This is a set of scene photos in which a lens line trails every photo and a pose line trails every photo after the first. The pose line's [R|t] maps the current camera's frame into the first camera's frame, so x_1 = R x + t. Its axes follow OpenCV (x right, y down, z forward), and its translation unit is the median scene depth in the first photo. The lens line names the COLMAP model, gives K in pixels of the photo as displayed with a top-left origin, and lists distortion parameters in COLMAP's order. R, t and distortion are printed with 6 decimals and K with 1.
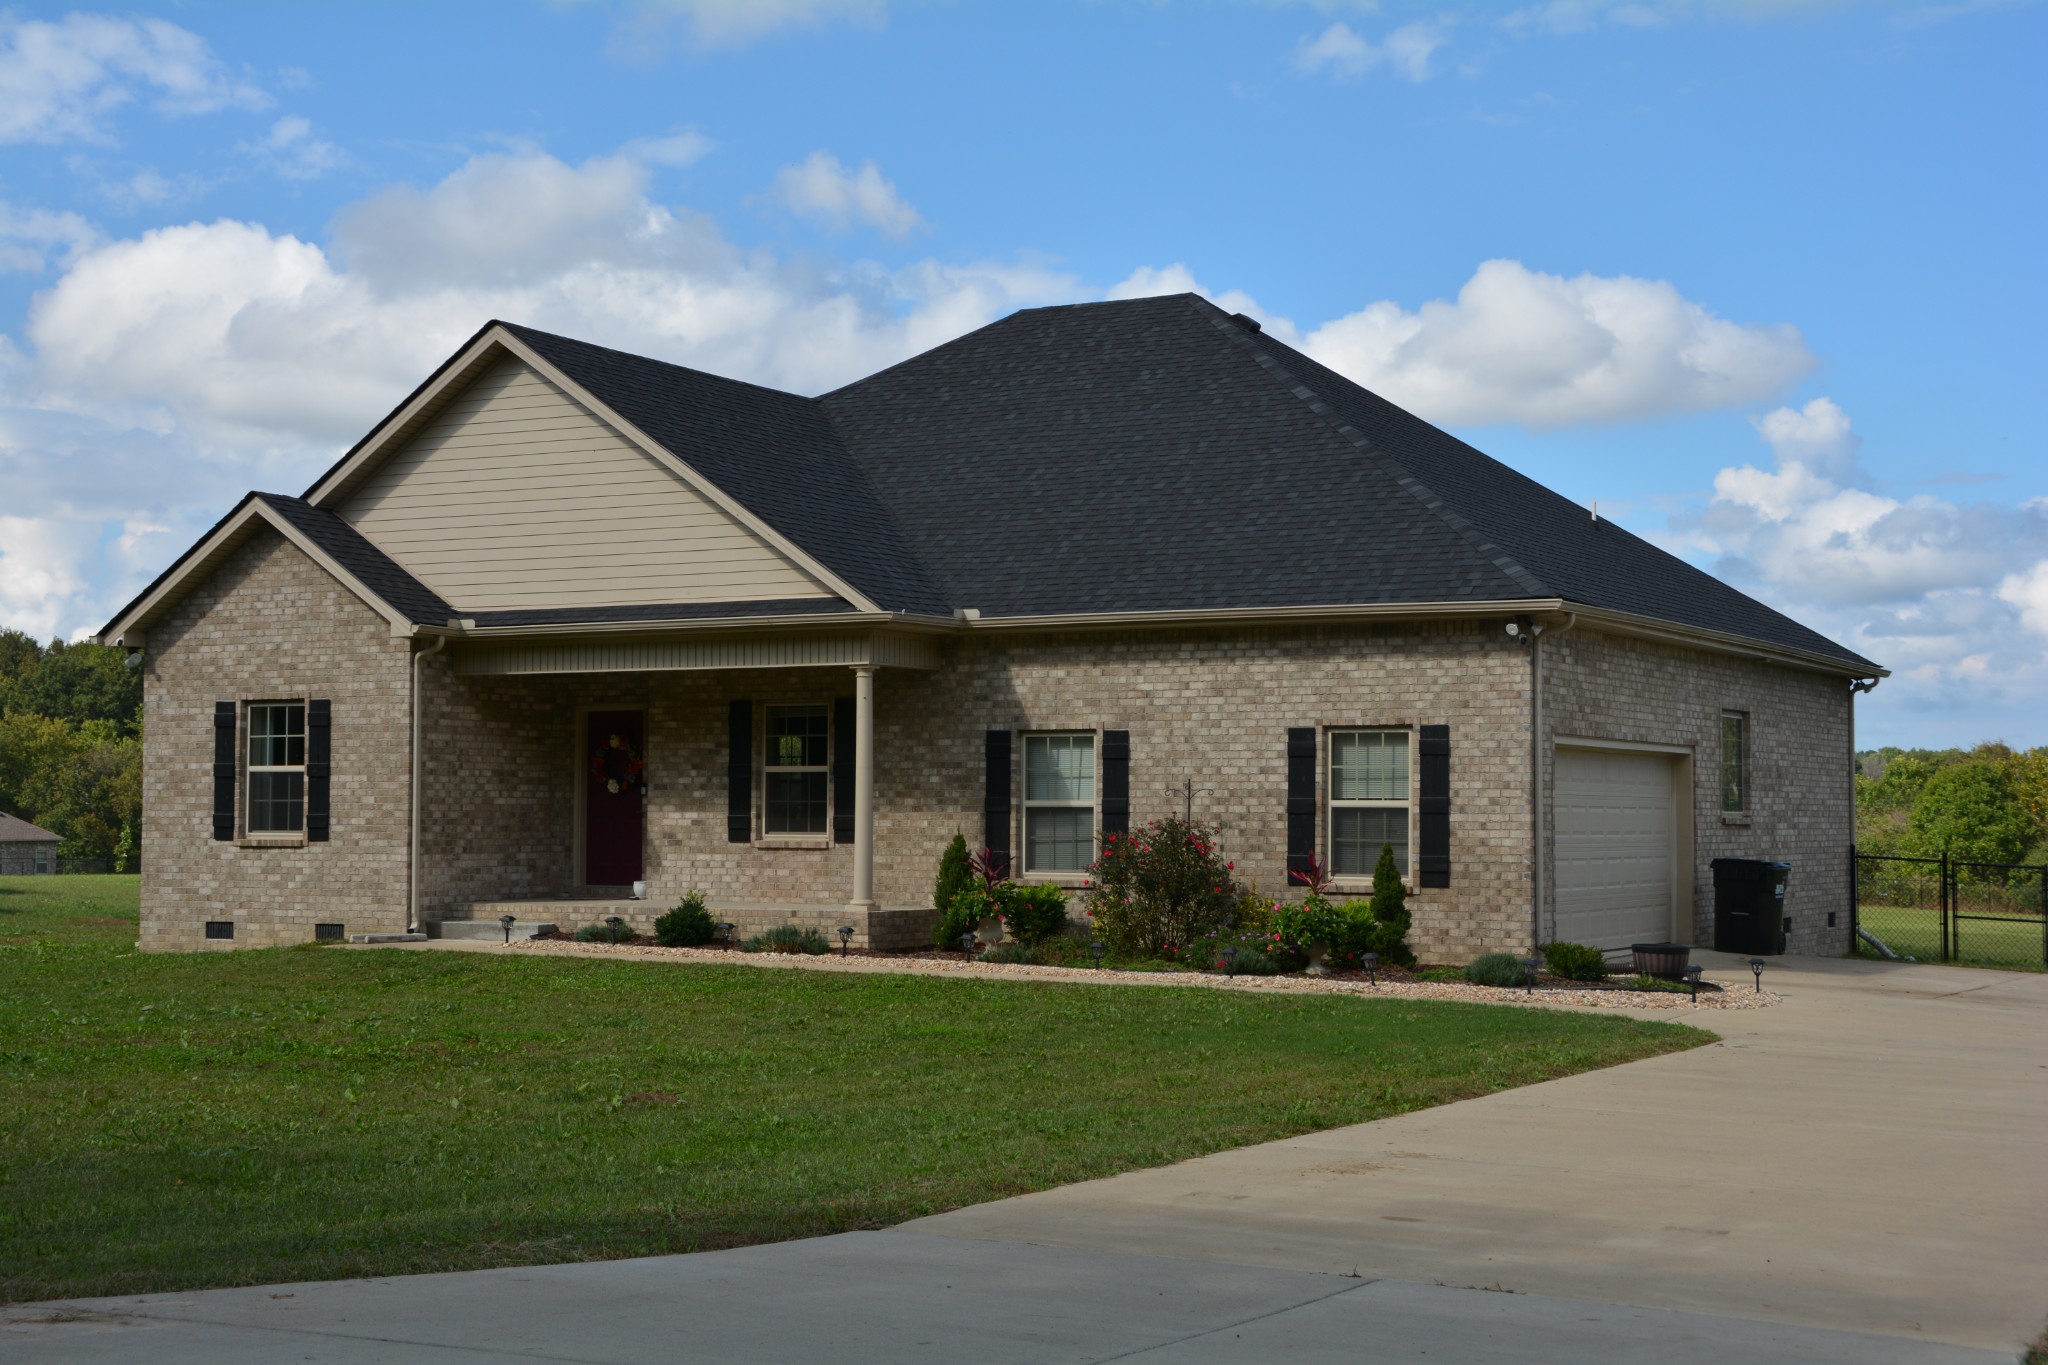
lens RADIAL K [[2809.9, 0, 1016.5], [0, 2809.9, 703.9], [0, 0, 1]] dist [0.122922, 0.052468]
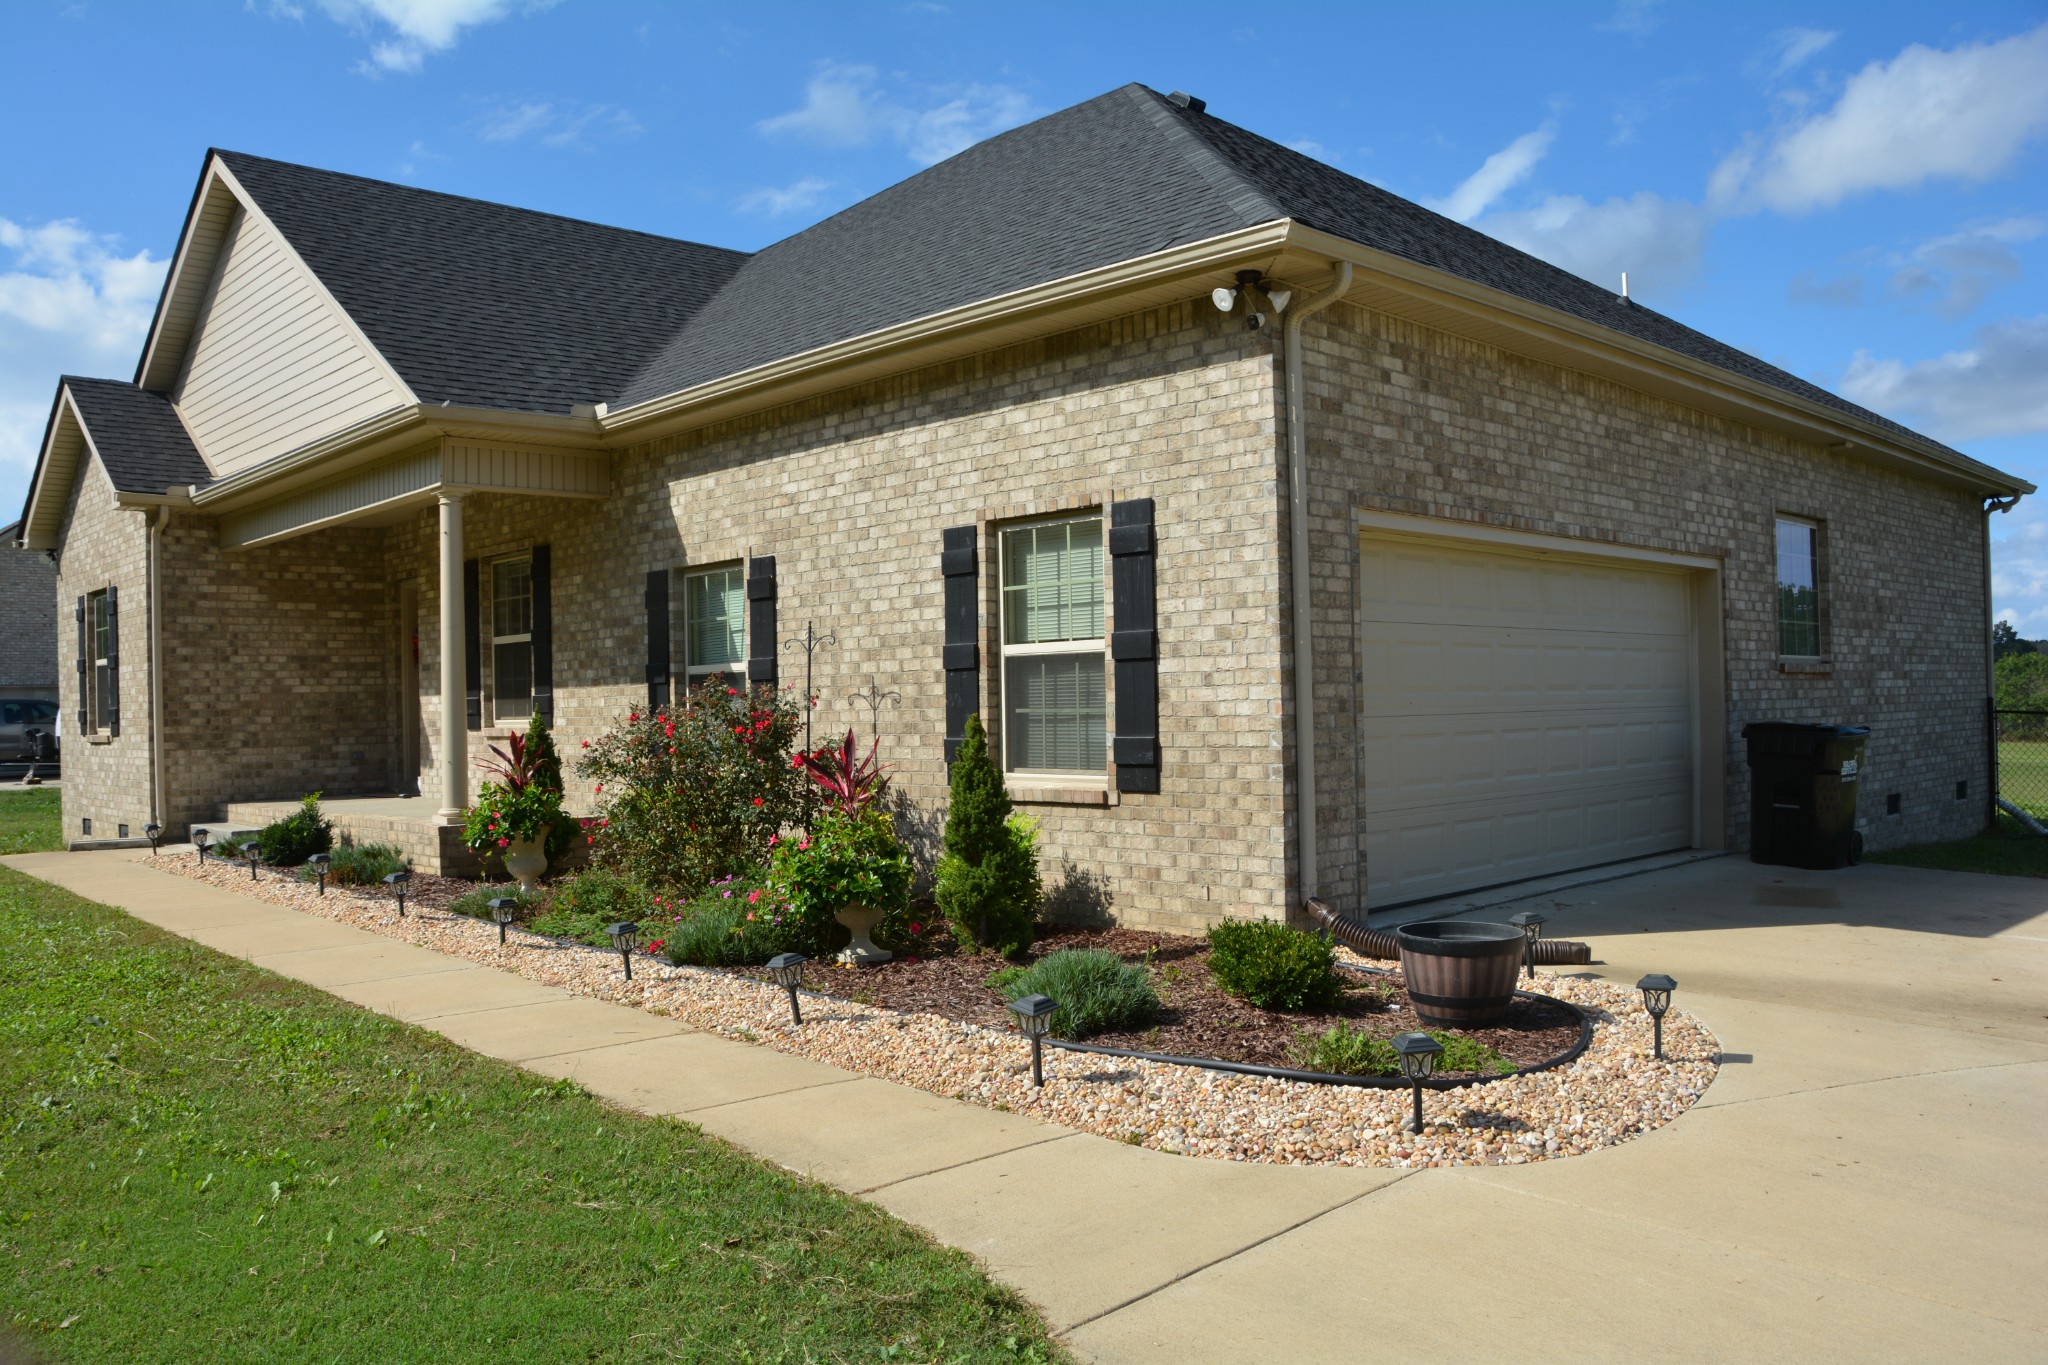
lens RADIAL K [[1593.3, 0, 1009.4], [0, 1593.3, 705.5], [0, 0, 1]] dist [-0.150431, 0.107498]
pose [[0.953538, -0.025227, -0.300216, 0.201023], [0.037708, 0.998645, 0.035851, 0.032849], [0.298905, -0.045506, 0.953197, 0.638051]]
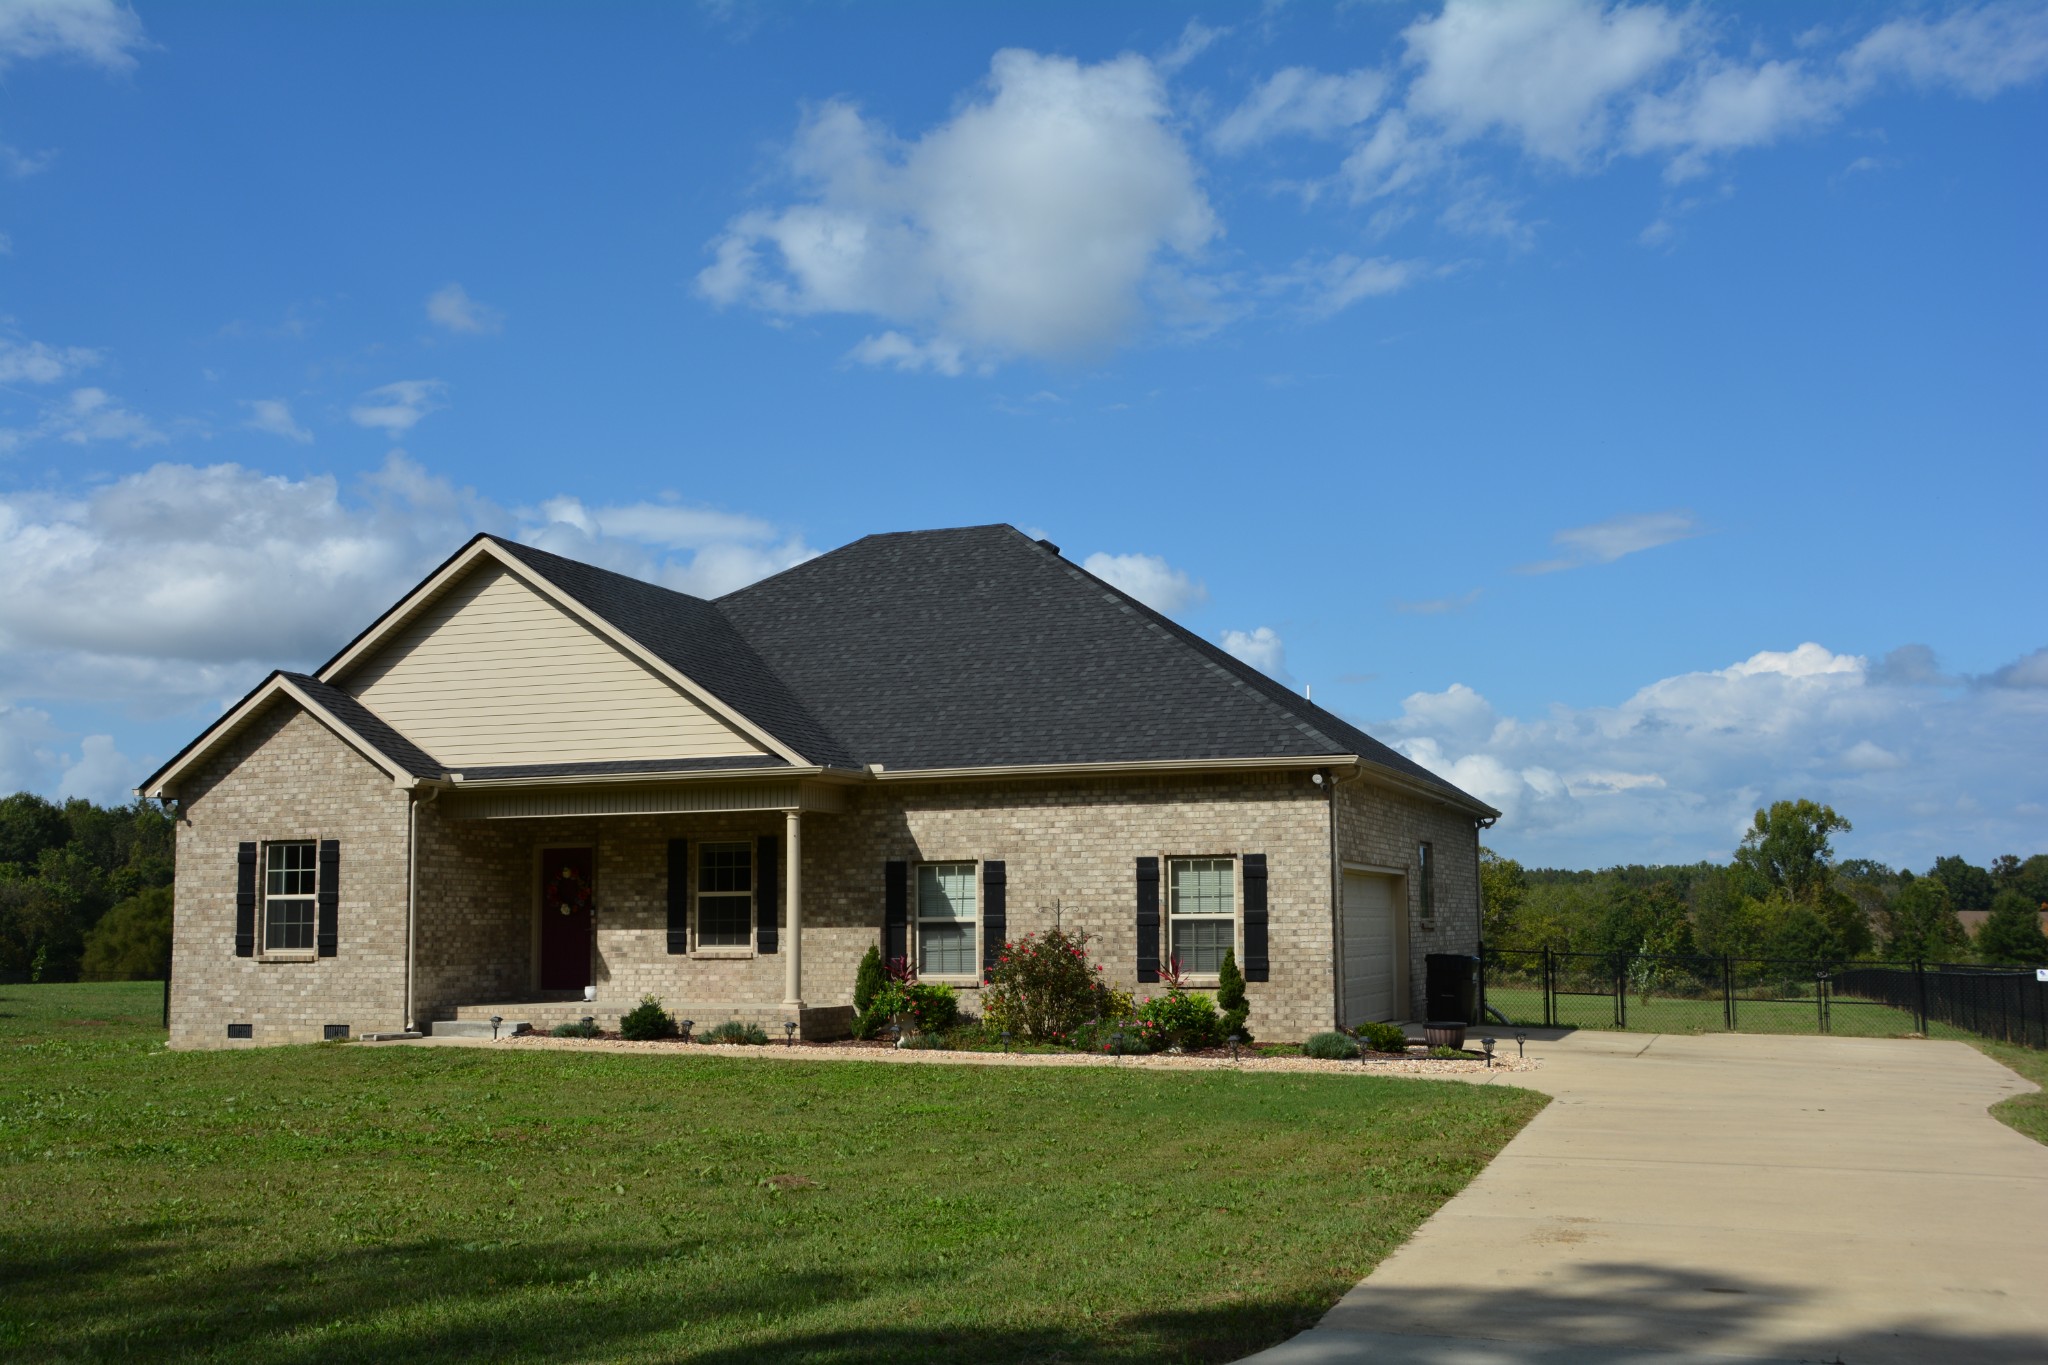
lens RADIAL K [[2055.6, 0, 1032.0], [0, 2055.6, 698.5], [0, 0, 1]] dist [-0.060257, 0.135216]
pose [[0.987760, 0.004100, 0.155928, -0.089601], [0.006922, 0.997517, -0.070079, 0.001577], [-0.155829, 0.070301, 0.985279, 0.084283]]
